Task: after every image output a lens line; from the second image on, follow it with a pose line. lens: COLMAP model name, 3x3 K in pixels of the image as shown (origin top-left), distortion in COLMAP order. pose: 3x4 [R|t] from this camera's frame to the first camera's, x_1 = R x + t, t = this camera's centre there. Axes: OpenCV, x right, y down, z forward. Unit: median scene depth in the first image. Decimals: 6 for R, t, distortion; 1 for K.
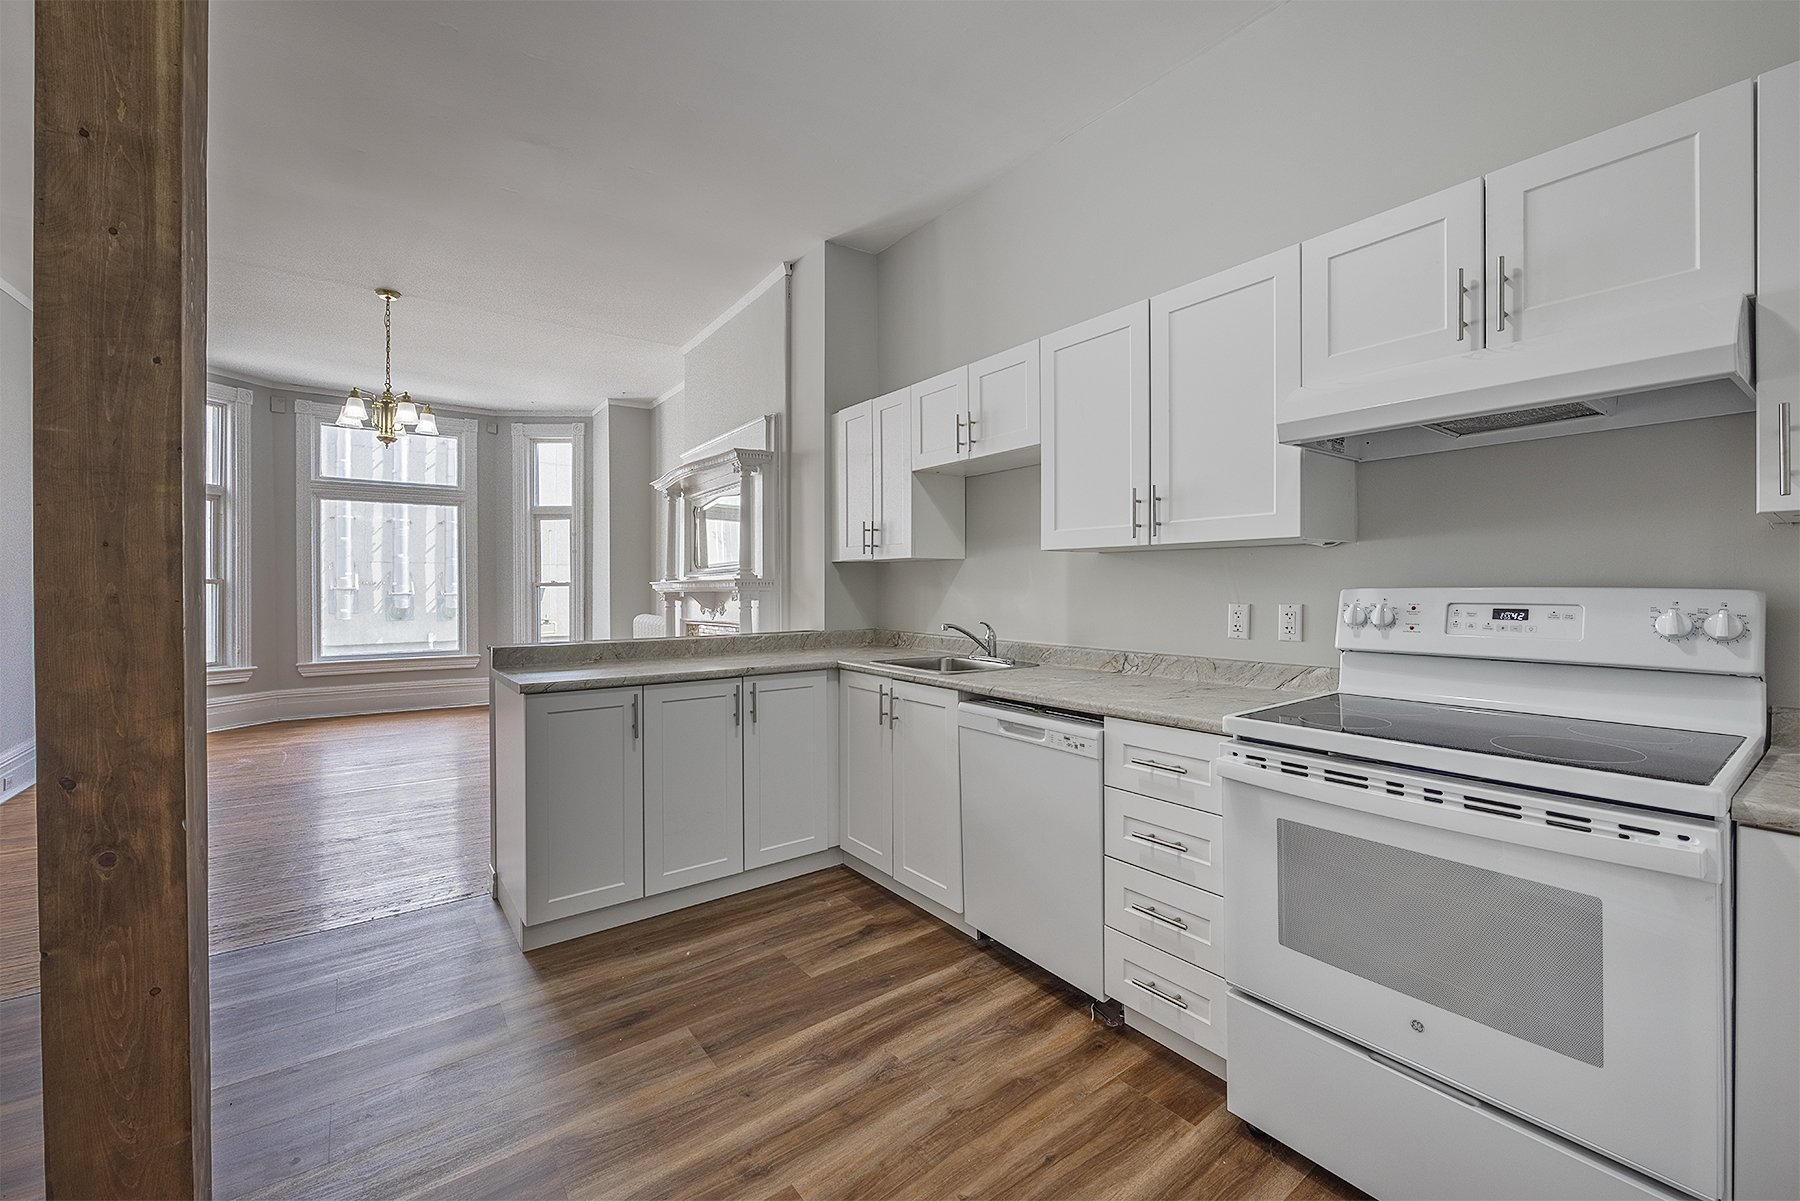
lens RADIAL K [[700.8, 0, 841.1], [0, 700.8, 580.4], [0, 0, 1]] dist [-0.000388, -0.000004]
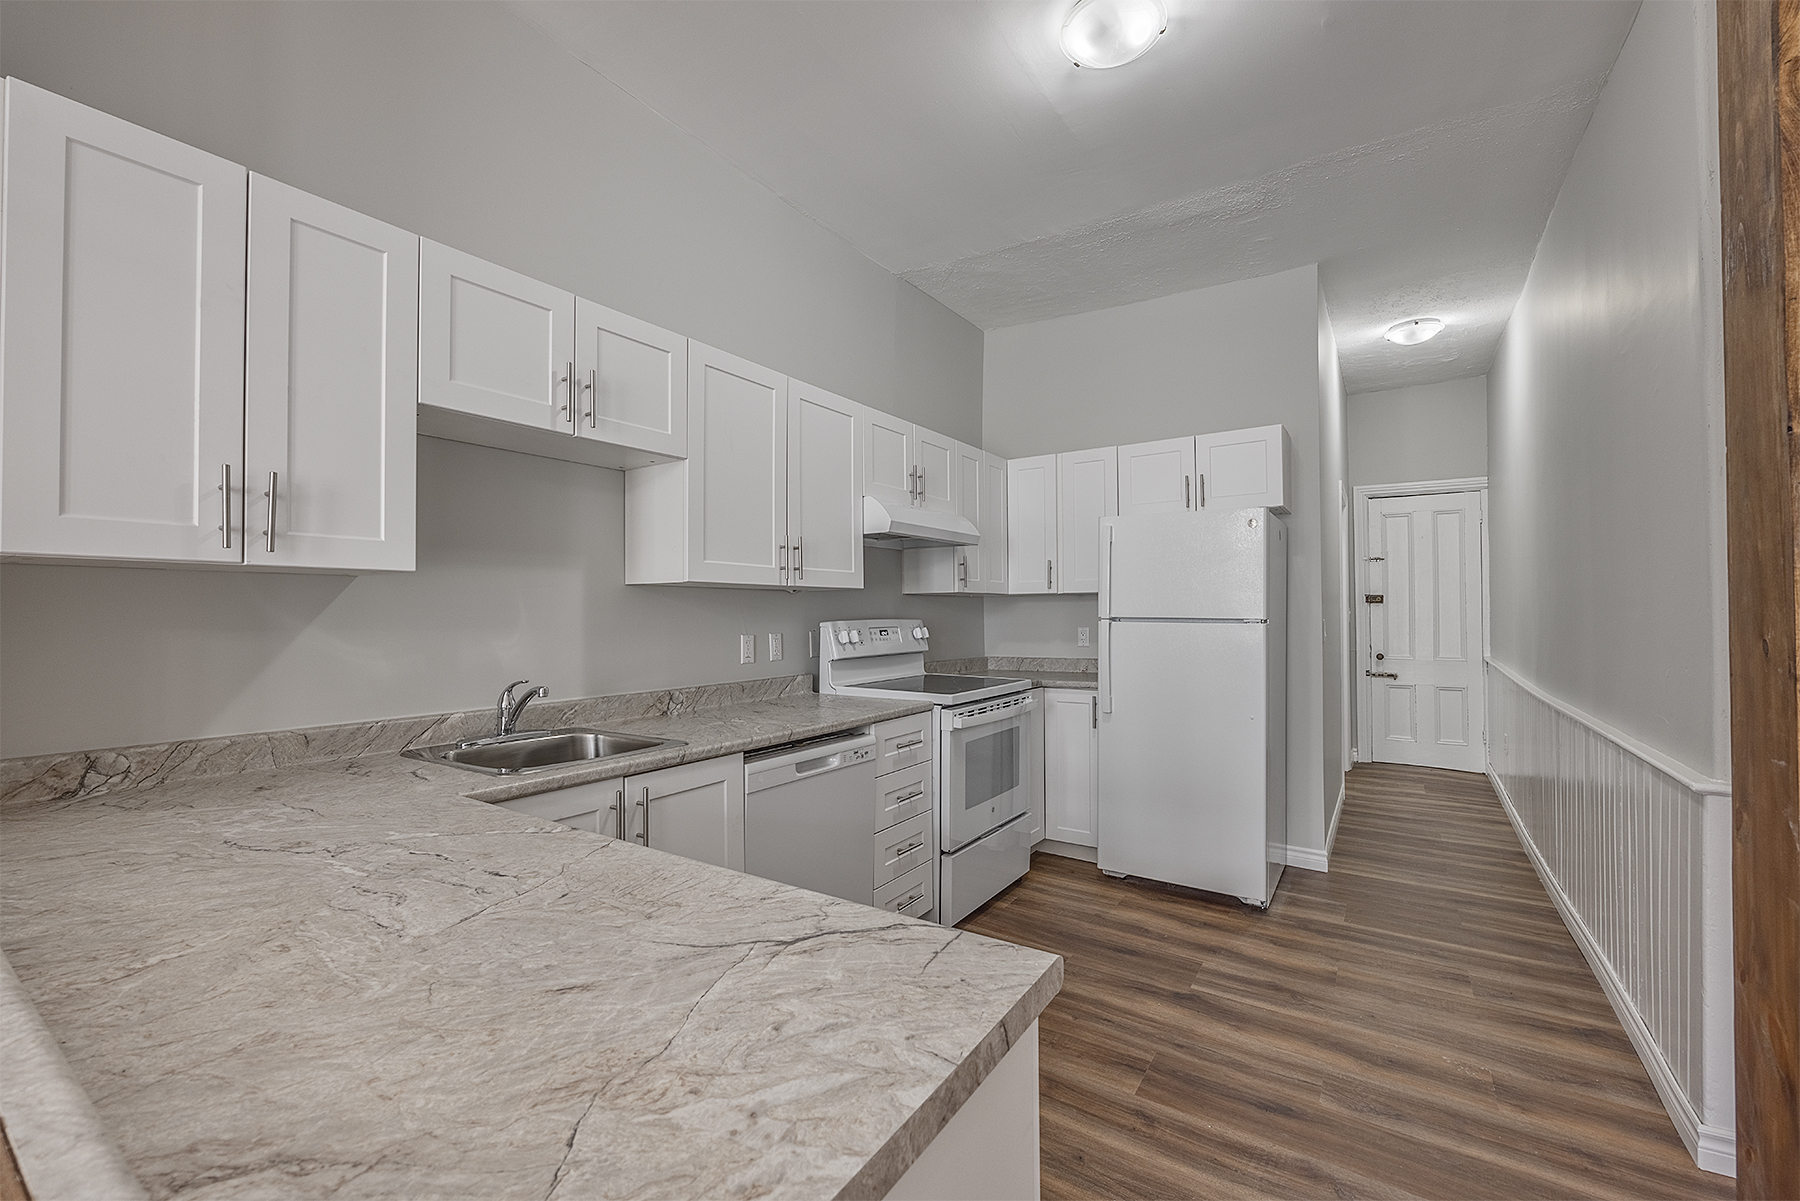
lens RADIAL K [[746.6, 0, 933.7], [0, 746.6, 604.4], [0, 0, 1]] dist [-0.009565, 0.000141]
pose [[-0.406149, 0.017608, 0.913637, -0.258663], [0.004446, 0.999841, -0.017293, 0.001362], [-0.913796, -0.002962, -0.406163, 0.419196]]
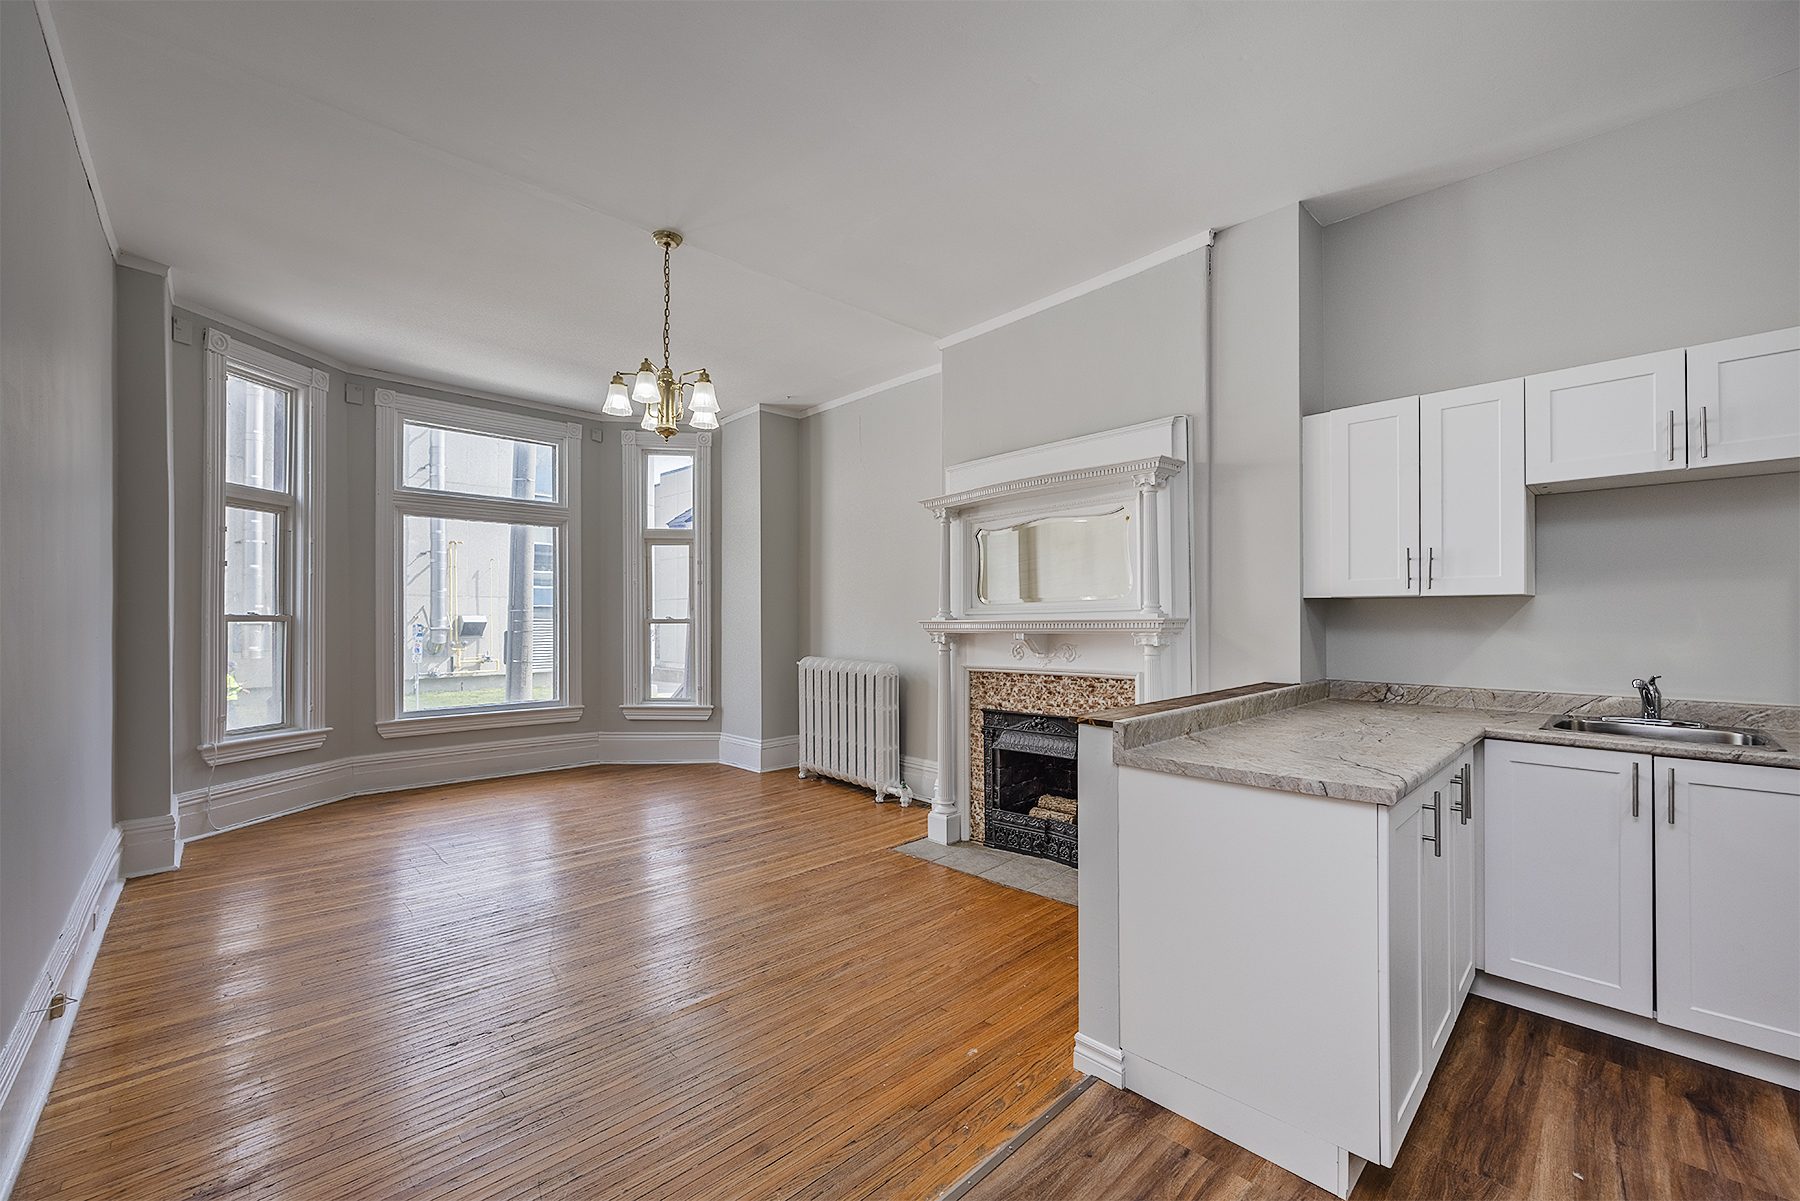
lens RADIAL K [[702.4, 0, 859.0], [0, 702.4, 612.2], [0, 0, 1]] dist [-0.000752, 0.000043]
pose [[0.991372, 0.001376, 0.131068, -0.355563], [-0.001116, 0.999997, -0.002058, -0.004349], [-0.131070, 0.001894, 0.991371, 0.149244]]
